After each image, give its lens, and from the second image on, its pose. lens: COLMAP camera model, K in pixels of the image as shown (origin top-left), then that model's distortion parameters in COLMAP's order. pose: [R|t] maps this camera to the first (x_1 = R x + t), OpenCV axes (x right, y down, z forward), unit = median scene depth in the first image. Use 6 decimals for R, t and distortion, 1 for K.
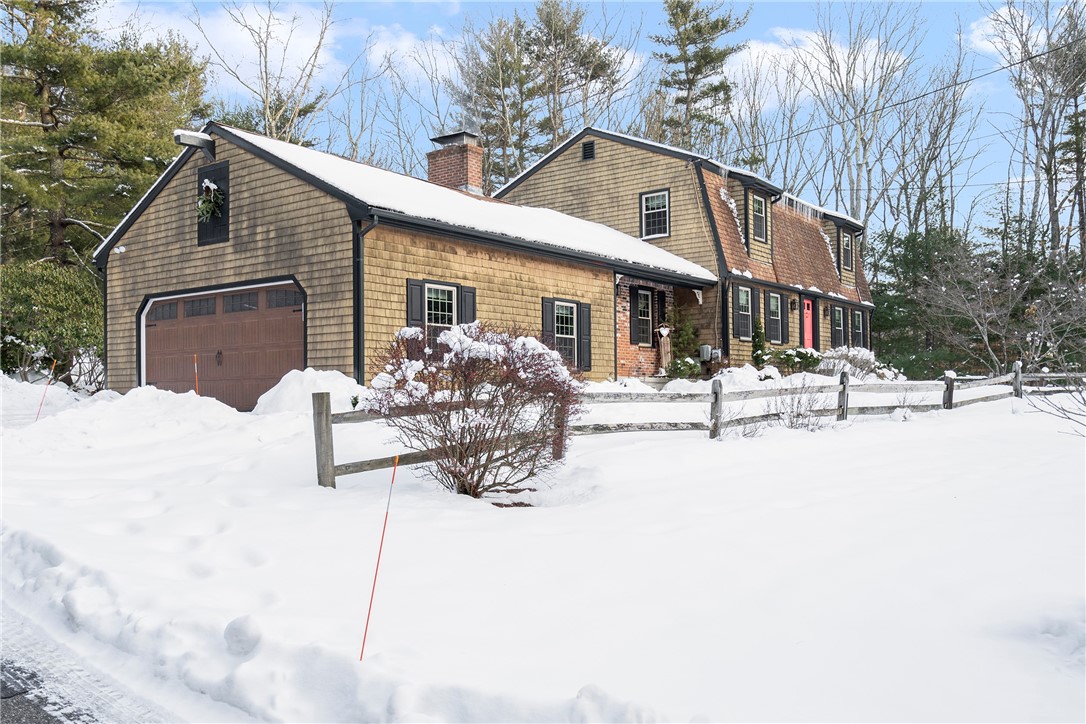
lens RADIAL K [[907.3, 0, 543.0], [0, 907.3, 362.0], [0, 0, 1]] dist [0.009094, -0.000121]
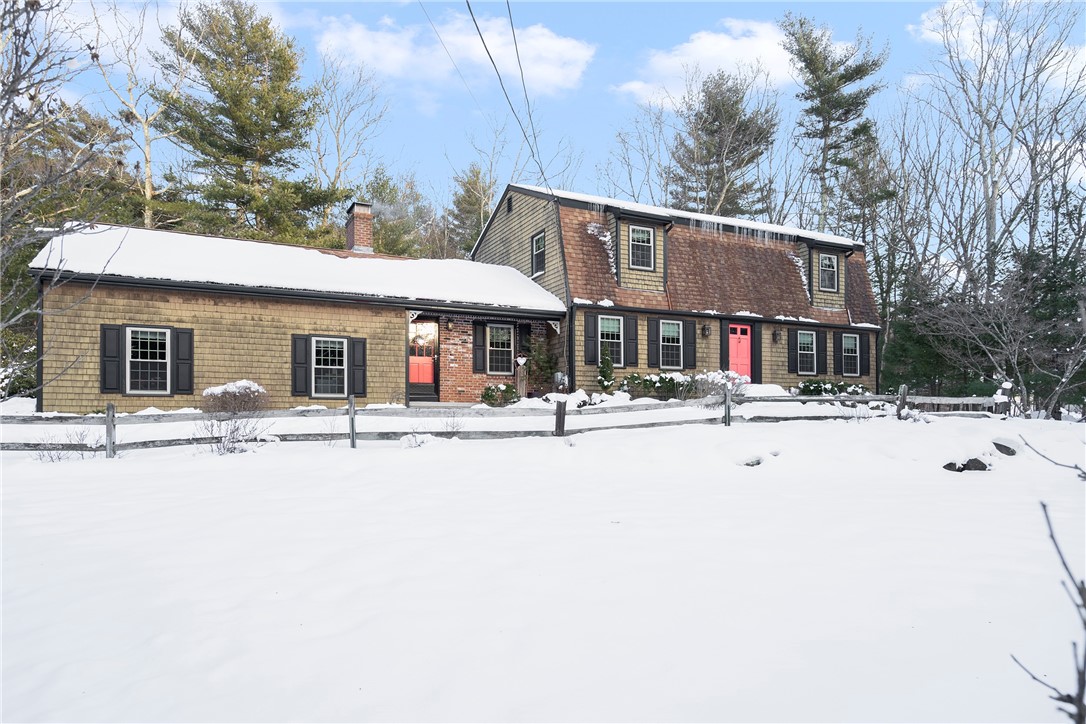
lens RADIAL K [[676.1, 0, 541.3], [0, 676.1, 408.0], [0, 0, 1]] dist [0.002536, 0.001536]
pose [[0.887131, -0.000515, -0.461517, 0.667534], [0.009901, 0.999790, 0.017917, 0.010842], [0.461411, -0.020464, 0.886950, 0.363338]]
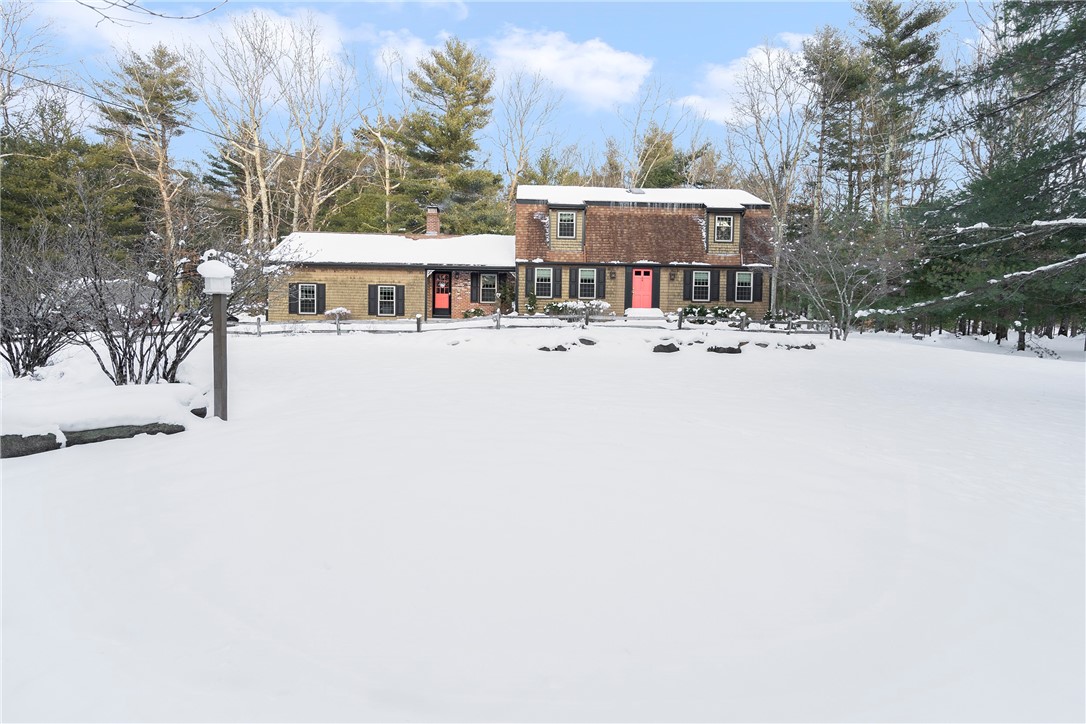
lens RADIAL K [[620.6, 0, 543.0], [0, 620.6, 362.0], [0, 0, 1]] dist [-0.005648, 0.001497]
pose [[0.619272, 0.052378, -0.783428, 1.532784], [0.005752, 0.997443, 0.071234, 0.017663], [0.785156, -0.048619, 0.617387, 0.332480]]
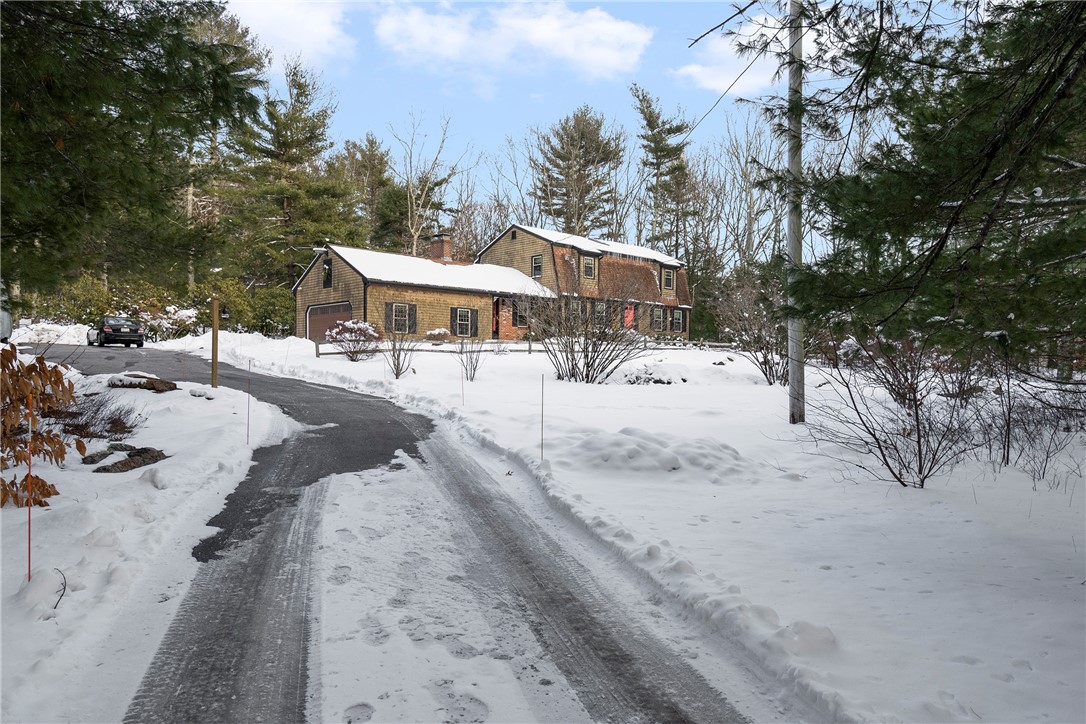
lens RADIAL K [[733.5, 0, 543.0], [0, 733.5, 362.0], [0, 0, 1]] dist [0.016252, 0.001432]
pose [[0.980373, 0.021383, -0.195986, 0.643951], [-0.015813, 0.999427, 0.029943, 0.016476], [0.196514, -0.026257, 0.980149, -0.952081]]
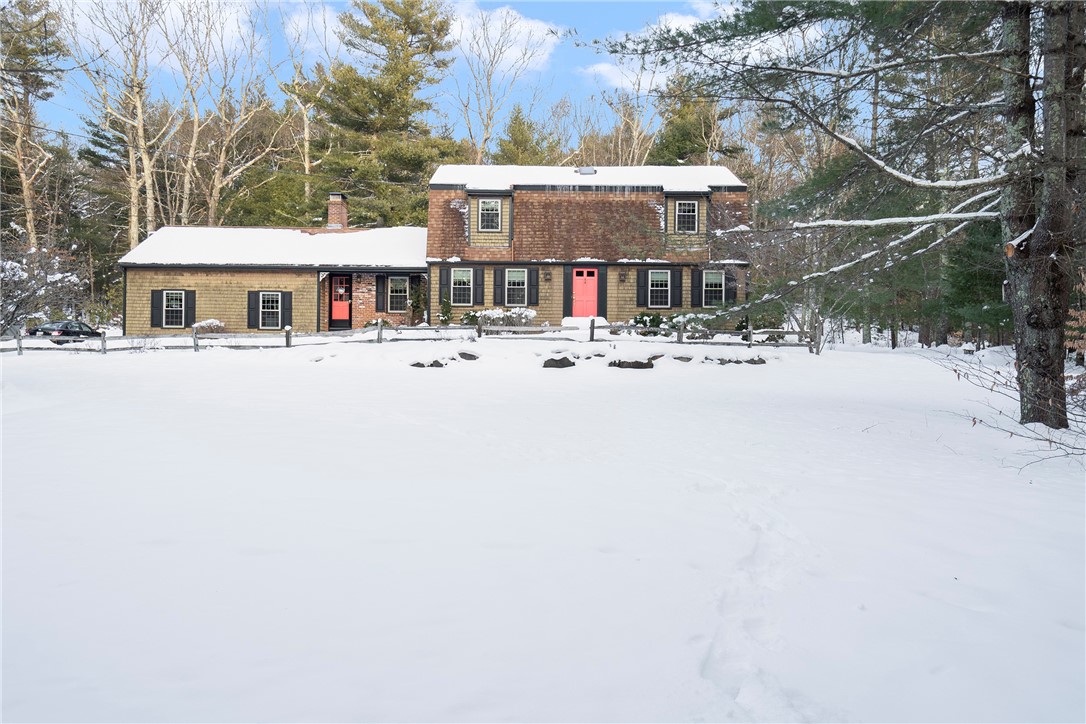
lens RADIAL K [[886.3, 0, 543.0], [0, 886.3, 362.0], [0, 0, 1]] dist [0.000805, -0.015974]
pose [[0.591991, 0.016961, -0.805766, 1.849886], [0.013685, 0.999423, 0.031092, 0.029186], [0.805829, -0.029433, 0.591417, 0.372958]]
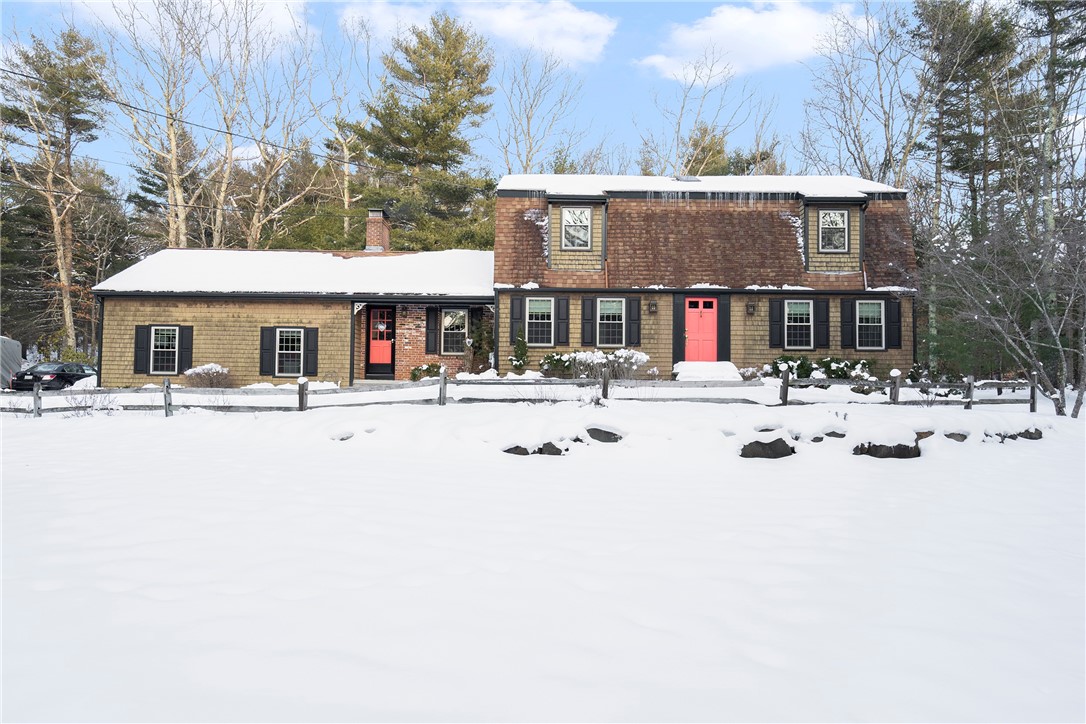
lens RADIAL K [[730.2, 0, 543.0], [0, 730.2, 362.0], [0, 0, 1]] dist [0.004306, -0.001038]
pose [[0.590633, -0.014449, -0.806811, 1.212971], [0.012382, 0.999884, -0.008842, 0.002870], [0.806845, -0.004767, 0.590743, 0.644559]]
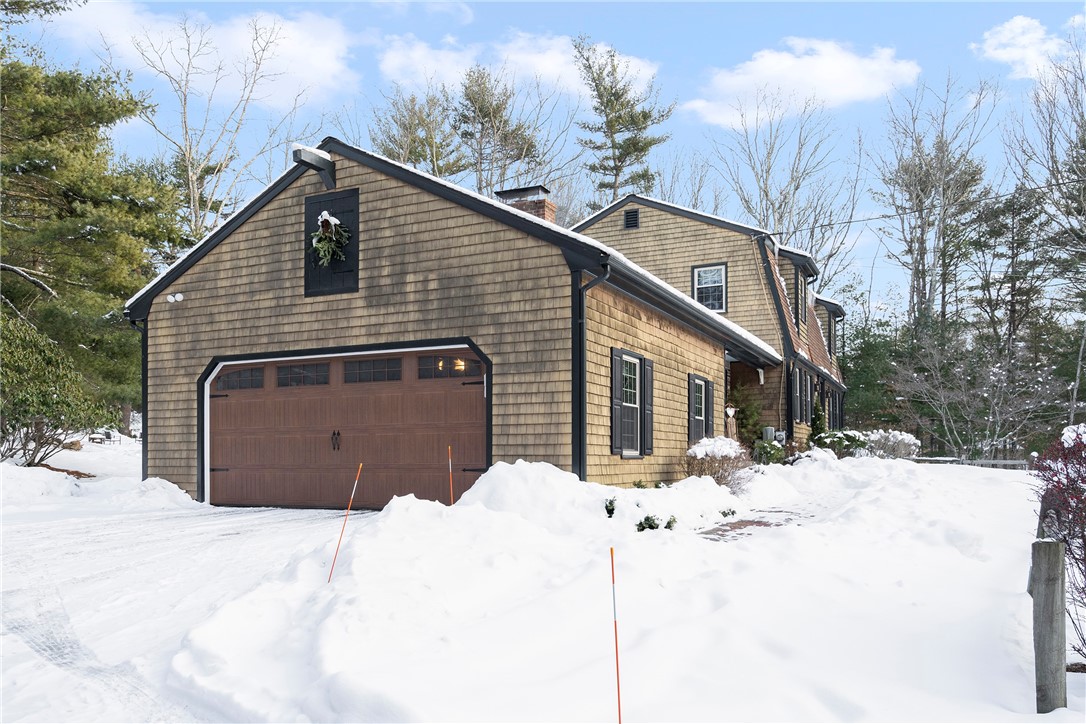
lens RADIAL K [[821.5, 0, 549.1], [0, 821.5, 441.8], [0, 0, 1]] dist [0.000806, 0.000280]
pose [[0.980331, 0.011882, 0.197002, -0.281710], [-0.014778, 0.999803, 0.013237, -0.013633], [-0.196806, -0.015888, 0.980314, 0.237636]]
